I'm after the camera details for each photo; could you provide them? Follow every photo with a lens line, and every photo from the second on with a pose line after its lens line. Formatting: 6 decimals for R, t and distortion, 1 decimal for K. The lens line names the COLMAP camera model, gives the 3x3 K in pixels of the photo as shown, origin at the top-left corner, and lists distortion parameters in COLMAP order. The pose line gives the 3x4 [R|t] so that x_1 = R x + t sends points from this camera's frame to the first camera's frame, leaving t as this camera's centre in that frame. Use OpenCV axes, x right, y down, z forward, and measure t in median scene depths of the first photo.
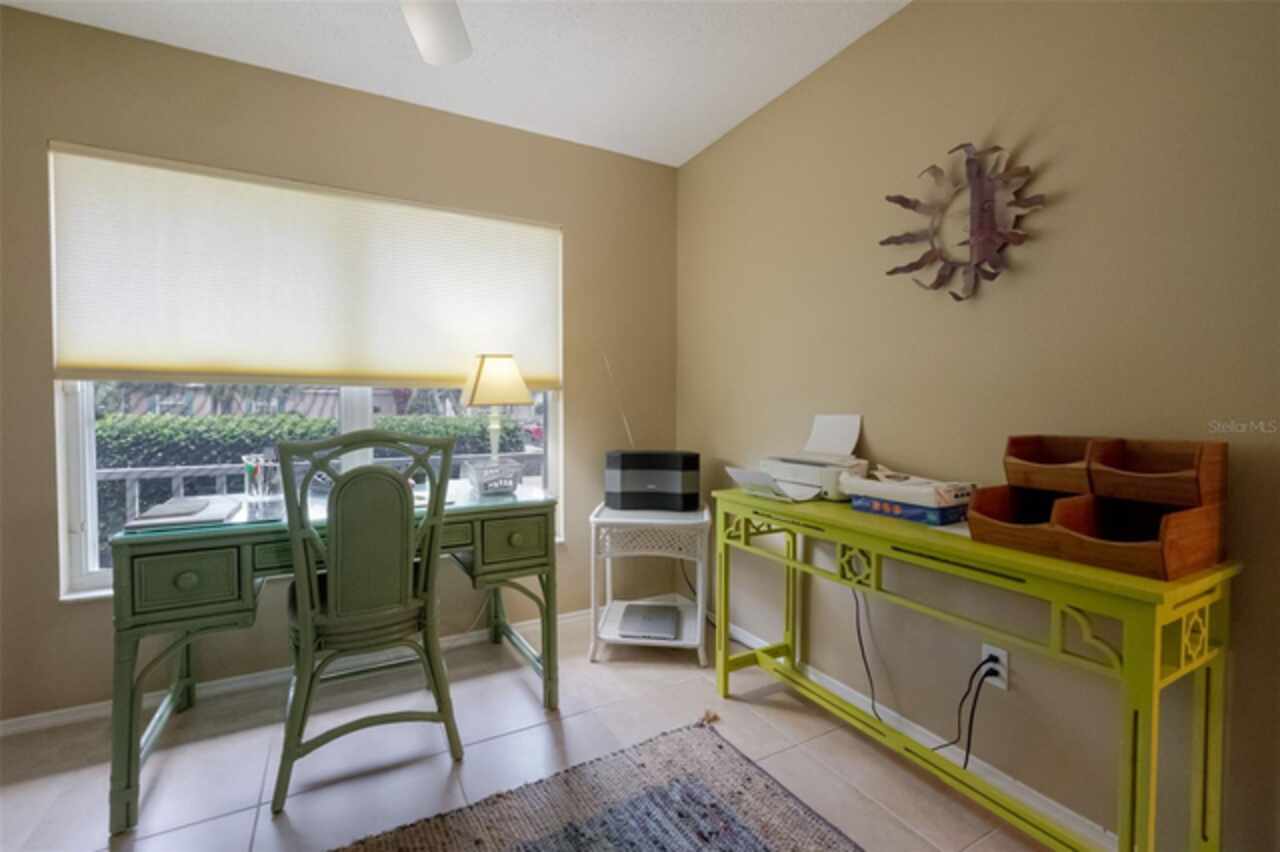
lens RADIAL K [[564.2, 0, 637.2], [0, 564.2, 418.0], [0, 0, 1]] dist [-0.000983, -0.000133]
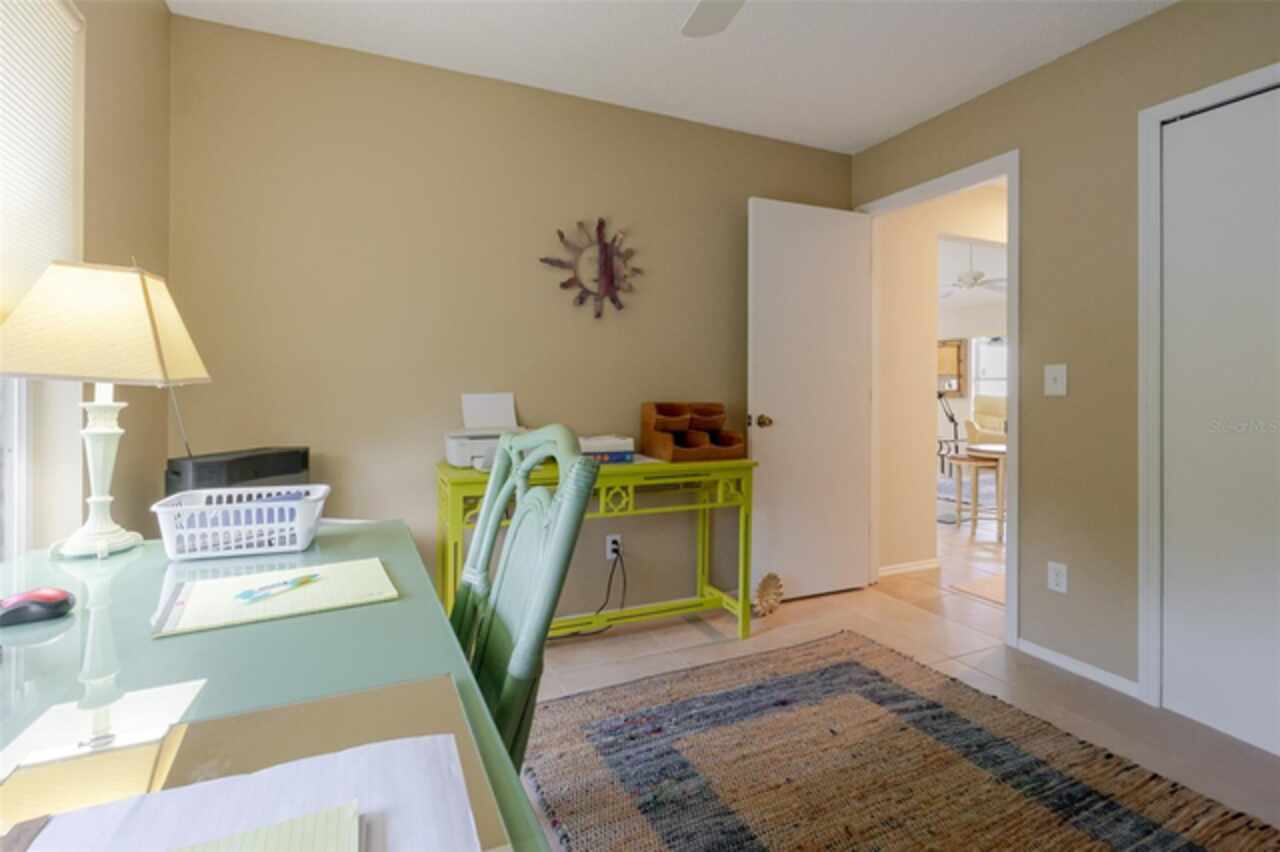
lens RADIAL K [[559.5, 0, 636.1], [0, 559.5, 390.9], [0, 0, 1]] dist [0.000094, 0.000014]
pose [[0.075165, 0.002584, 0.997168, -0.995232], [0.015937, 0.999866, -0.003792, -0.002151], [-0.997044, 0.016177, 0.075114, 0.837777]]
